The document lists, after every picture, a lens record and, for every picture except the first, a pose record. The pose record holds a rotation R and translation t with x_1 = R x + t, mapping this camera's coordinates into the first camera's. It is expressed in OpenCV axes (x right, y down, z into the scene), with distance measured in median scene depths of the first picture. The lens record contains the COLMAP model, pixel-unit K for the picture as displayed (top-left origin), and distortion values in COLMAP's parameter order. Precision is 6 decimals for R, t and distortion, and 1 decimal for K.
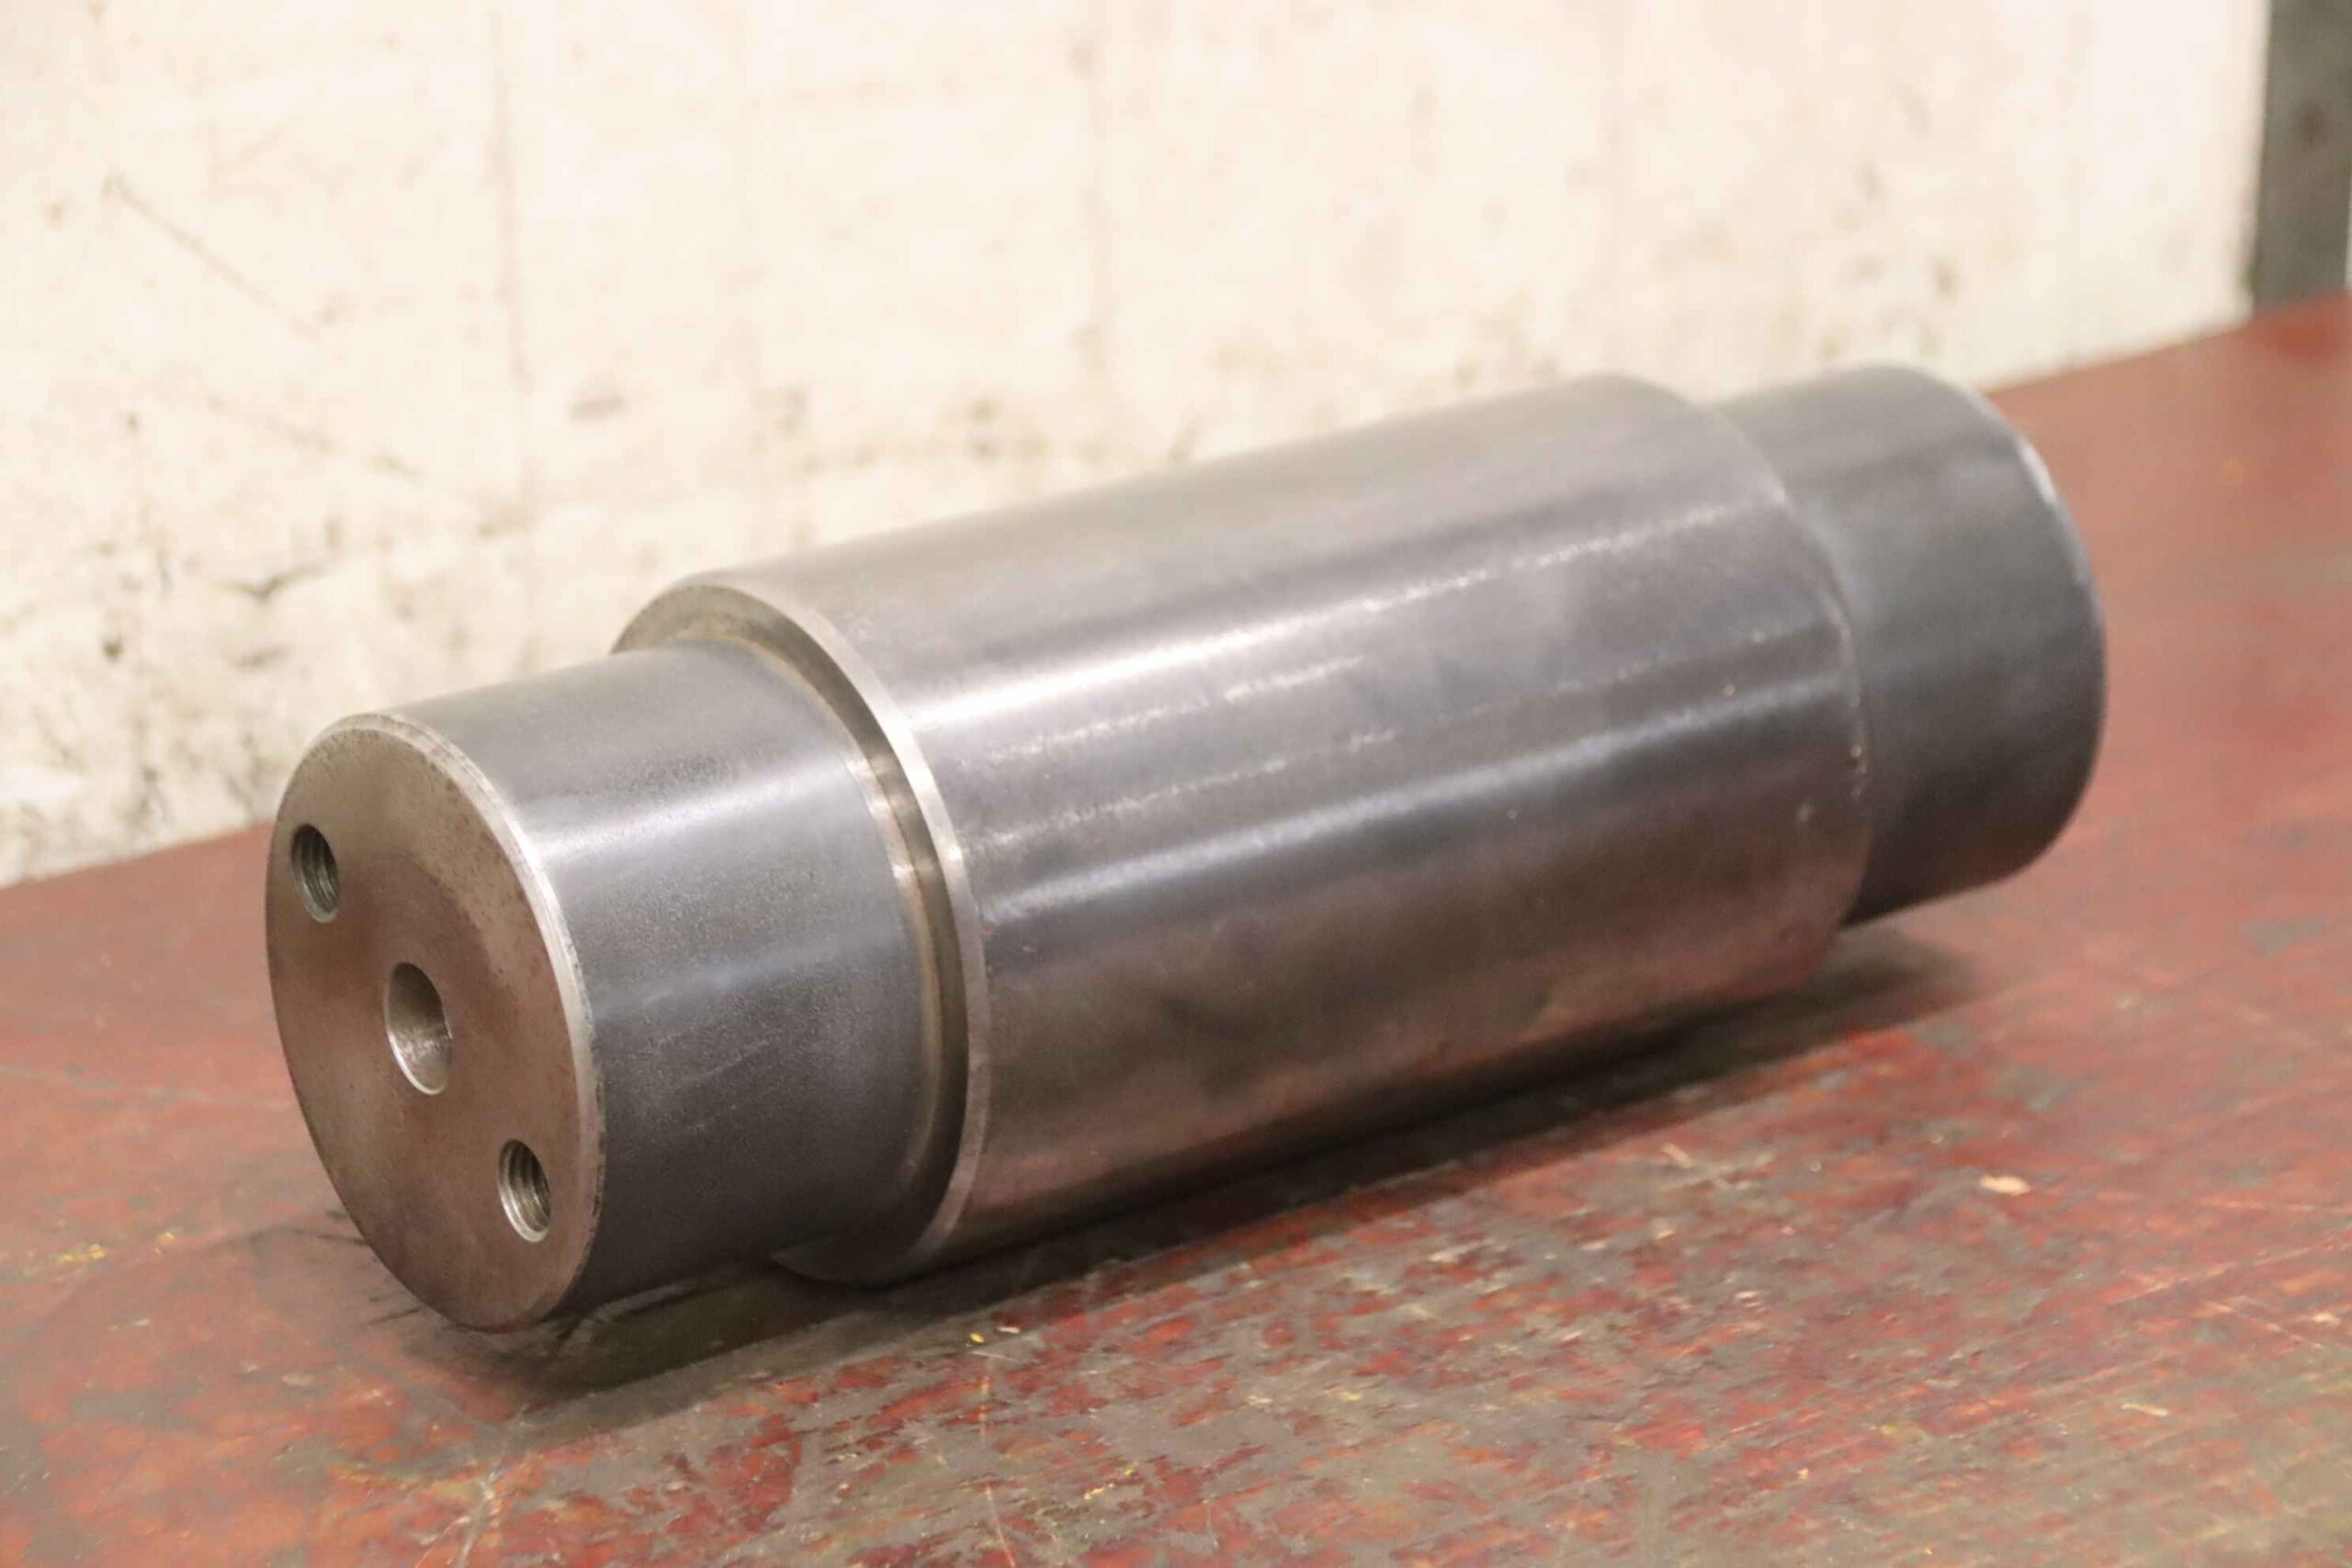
lens RADIAL K [[6119.2, 0, 1193.5], [0, 6119.2, 780.3], [0, 0, 1]] dist [0.369747, 0.000000]
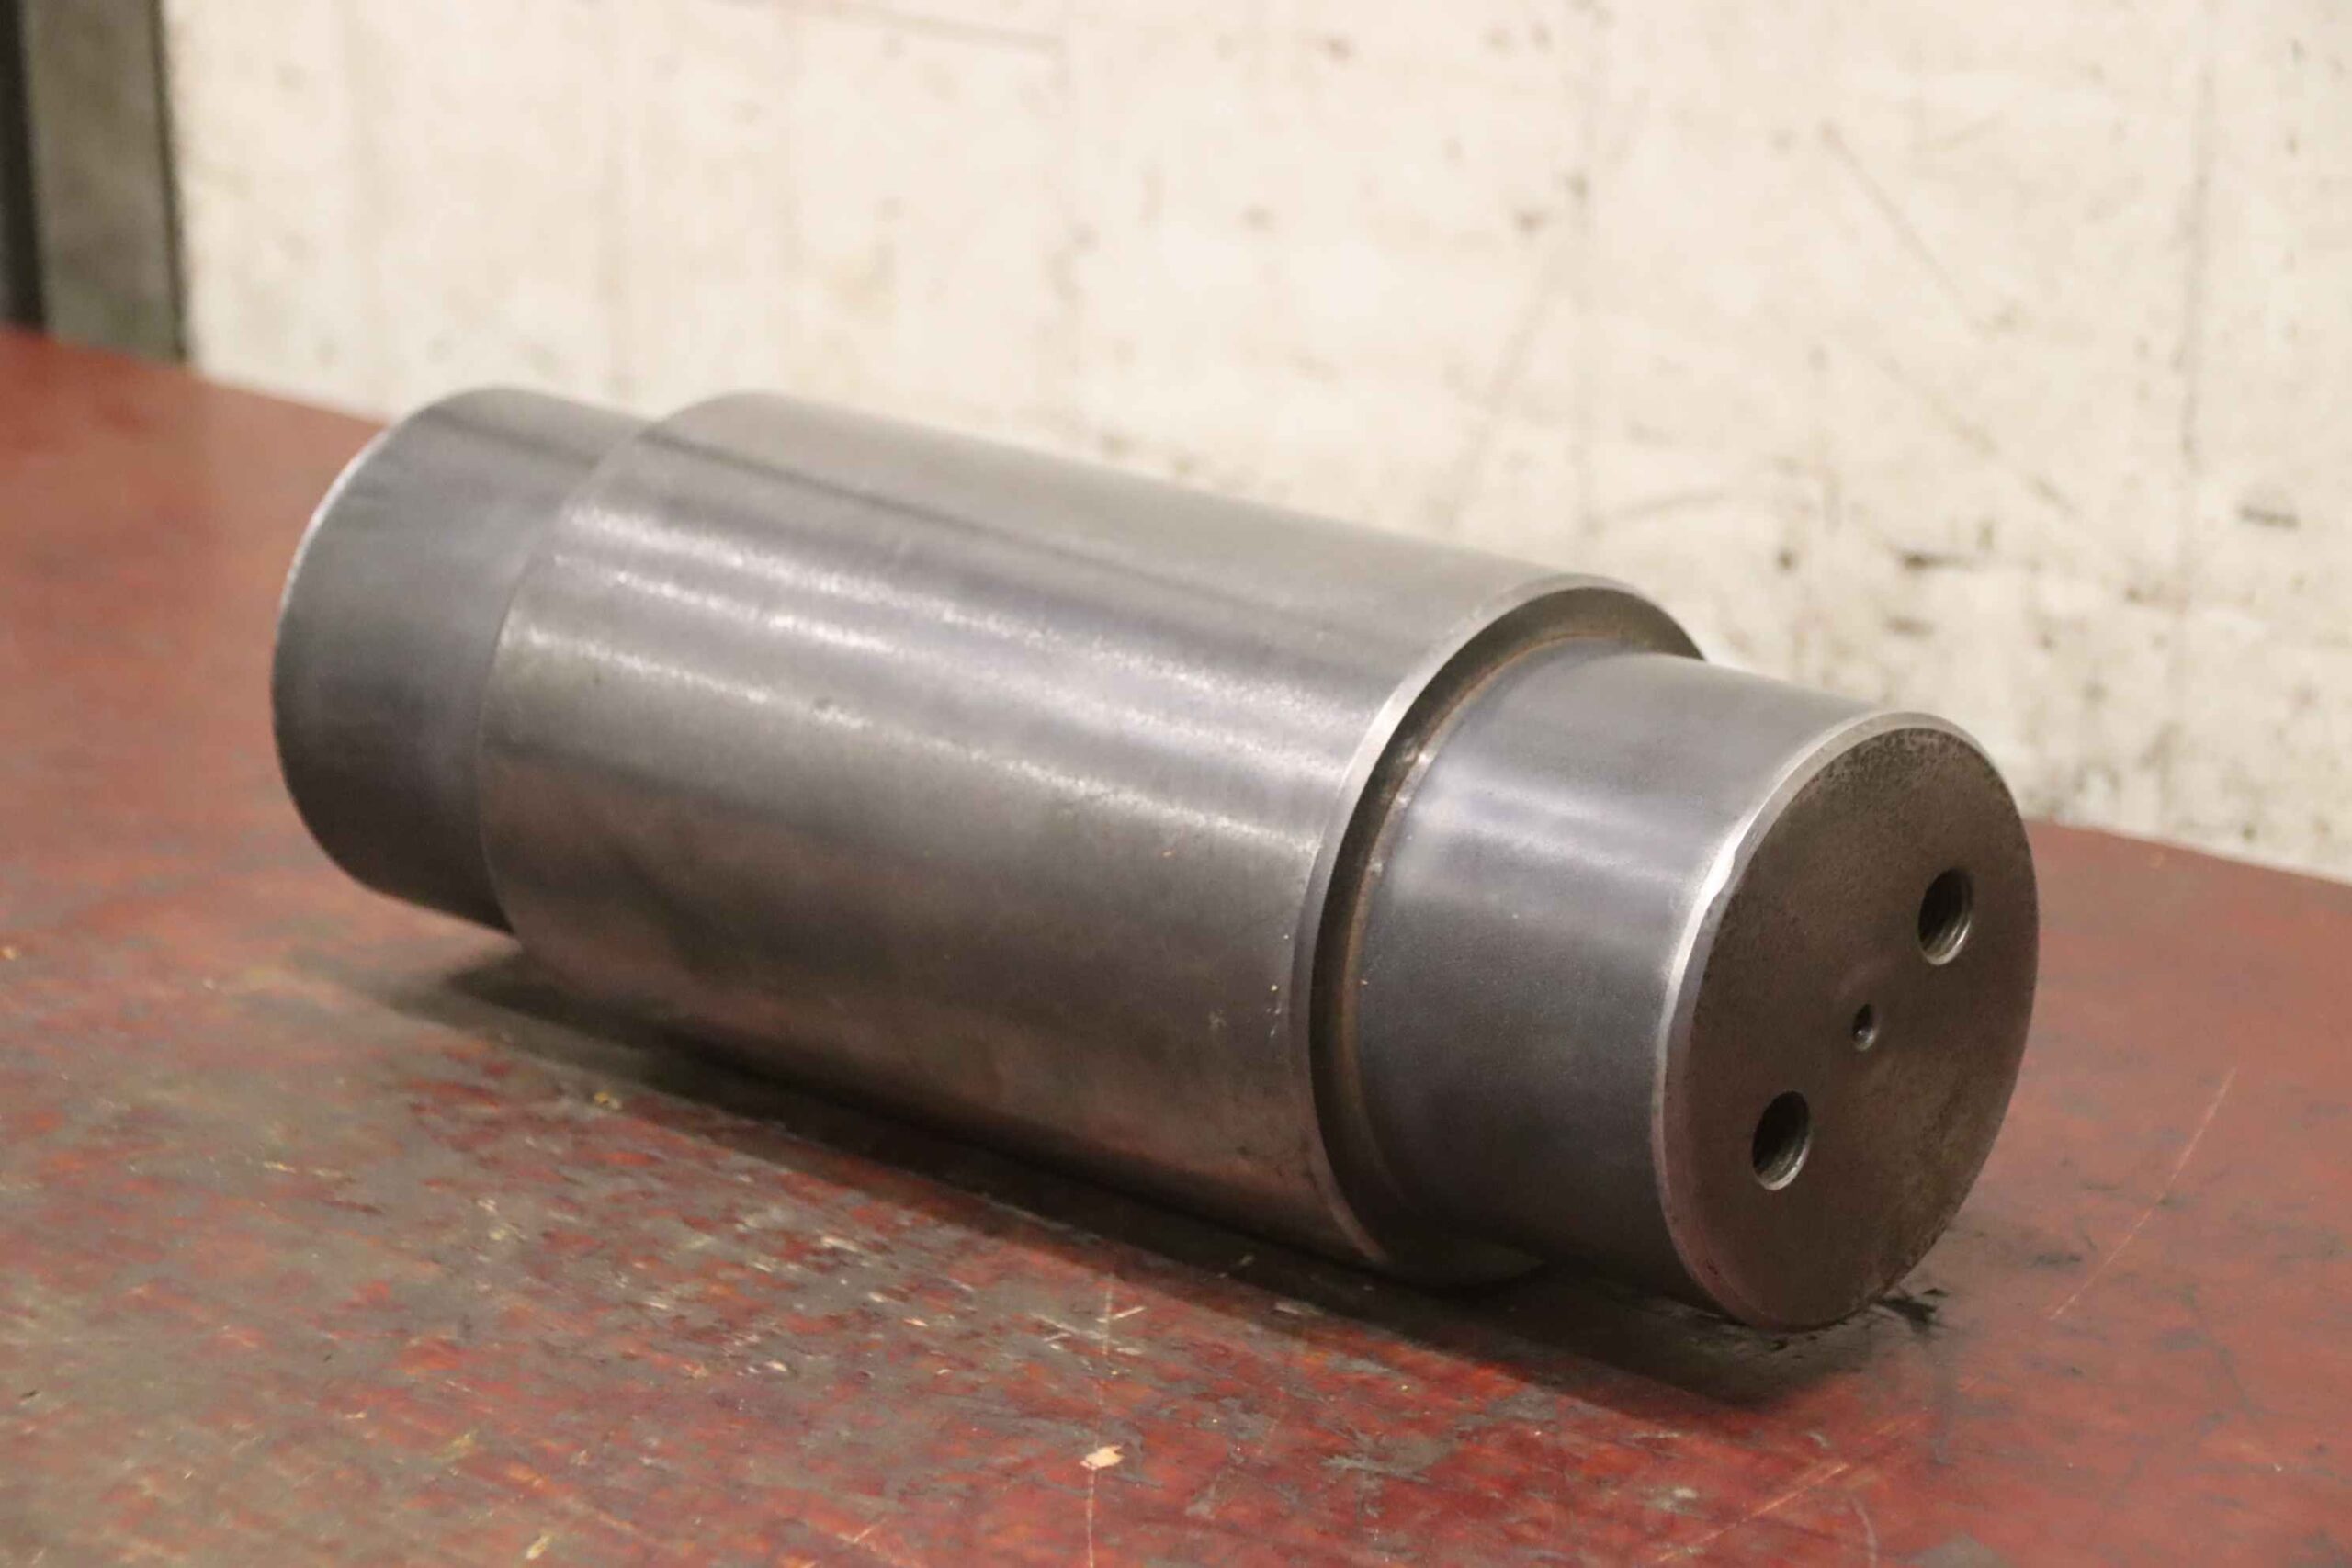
lens RADIAL K [[6119.2, 0, 1187.5], [0, 6119.2, 795.9], [0, 0, 1]] dist [0.369747, 0.000000]
pose [[0.212321, 0.322623, -0.922407, 0.808931], [-0.317229, 0.915562, 0.247208, -0.217561], [0.924276, 0.240127, 0.296738, 0.614583]]
